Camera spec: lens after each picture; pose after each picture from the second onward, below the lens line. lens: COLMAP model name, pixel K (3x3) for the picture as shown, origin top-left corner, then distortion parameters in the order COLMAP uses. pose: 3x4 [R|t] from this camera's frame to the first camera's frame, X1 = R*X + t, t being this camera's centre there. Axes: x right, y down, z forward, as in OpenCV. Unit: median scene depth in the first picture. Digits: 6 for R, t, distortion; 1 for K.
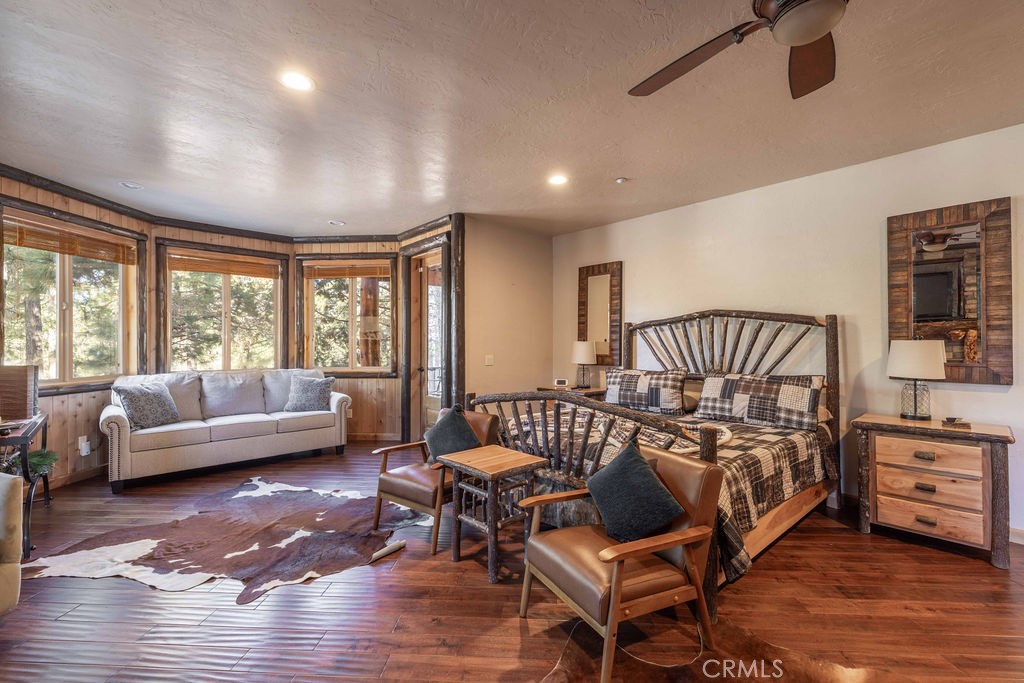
lens RADIAL K [[436.2, 0, 515.7], [0, 436.2, 341.3], [0, 0, 1]] dist [0.000453, -0.000011]
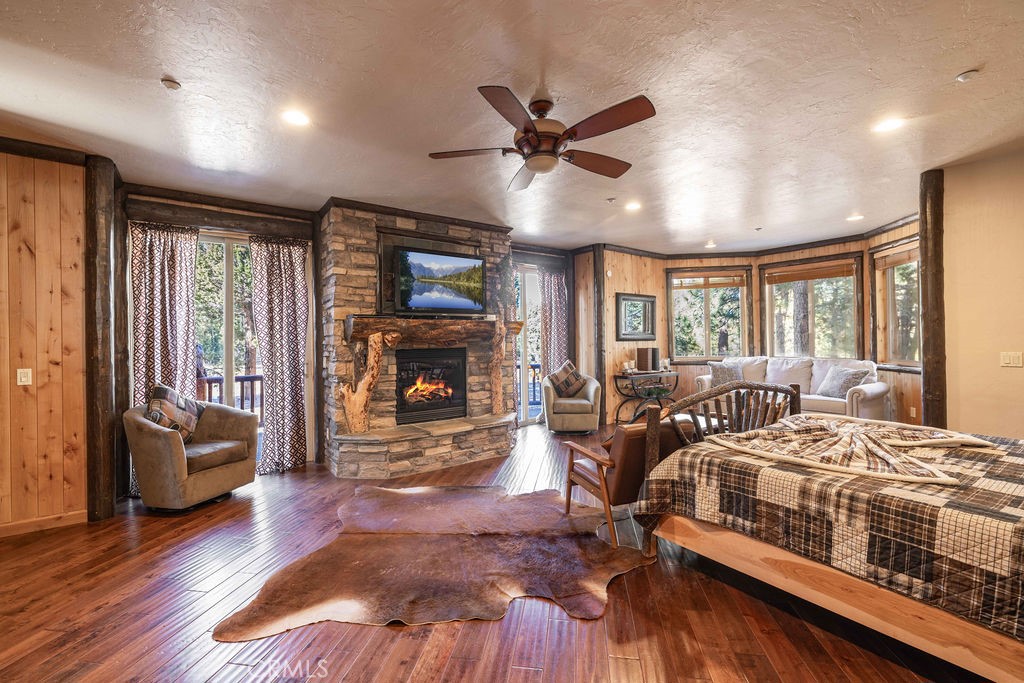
lens RADIAL K [[436.2, 0, 515.7], [0, 436.2, 341.3], [0, 0, 1]] dist [0.000453, -0.000011]
pose [[-0.095123, 0.006617, -0.995444, 1.972070], [0.021859, 0.999751, 0.004557, -0.011197], [0.995226, -0.021326, -0.095244, 0.848212]]
